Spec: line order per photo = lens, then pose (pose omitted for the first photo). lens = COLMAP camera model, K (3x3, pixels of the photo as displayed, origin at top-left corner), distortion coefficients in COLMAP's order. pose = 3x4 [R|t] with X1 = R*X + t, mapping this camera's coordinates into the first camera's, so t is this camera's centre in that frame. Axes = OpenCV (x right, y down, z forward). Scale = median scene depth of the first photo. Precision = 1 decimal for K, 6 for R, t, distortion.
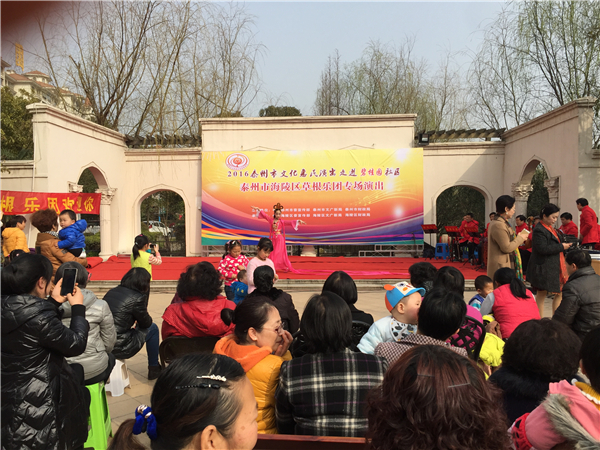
lens RADIAL K [[512.2, 0, 304.0], [0, 512.2, 225.4], [0, 0, 1]] dist [0.081868, -0.113833]
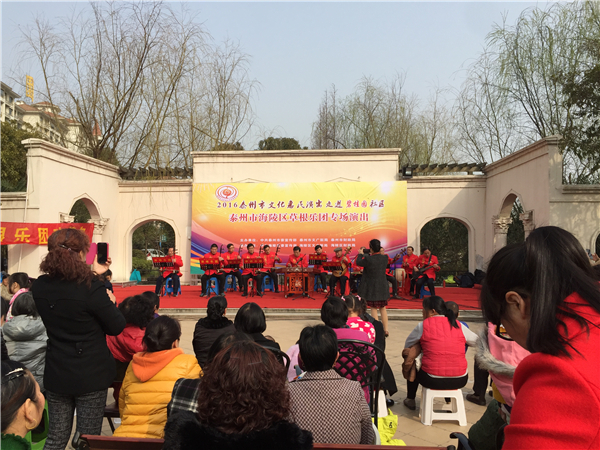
lens RADIAL K [[512.2, 0, 303.8], [0, 512.2, 220.2], [0, 0, 1]] dist [0.081868, -0.113833]
pose [[0.999924, 0.006013, -0.010759, 0.036269], [-0.006709, 0.997808, -0.065829, -0.002852], [0.010339, 0.065896, 0.997773, -0.024516]]
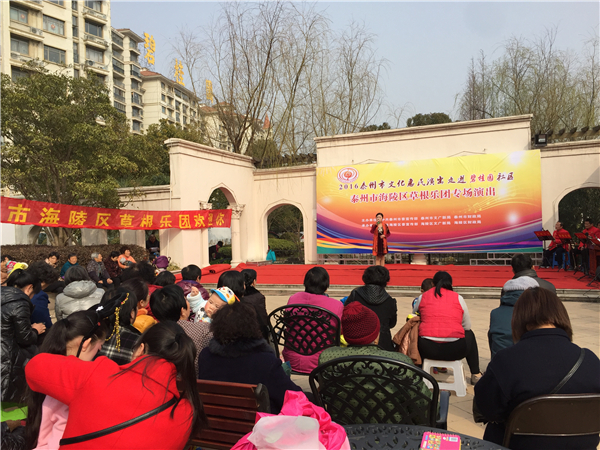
lens RADIAL K [[512.2, 0, 302.6], [0, 512.2, 225.4], [0, 0, 1]] dist [0.081868, -0.113833]
pose [[0.943345, -0.021929, -0.331088, 0.131891], [0.015817, 0.999651, -0.021144, 0.000879], [0.331437, 0.014709, 0.943363, -0.032962]]
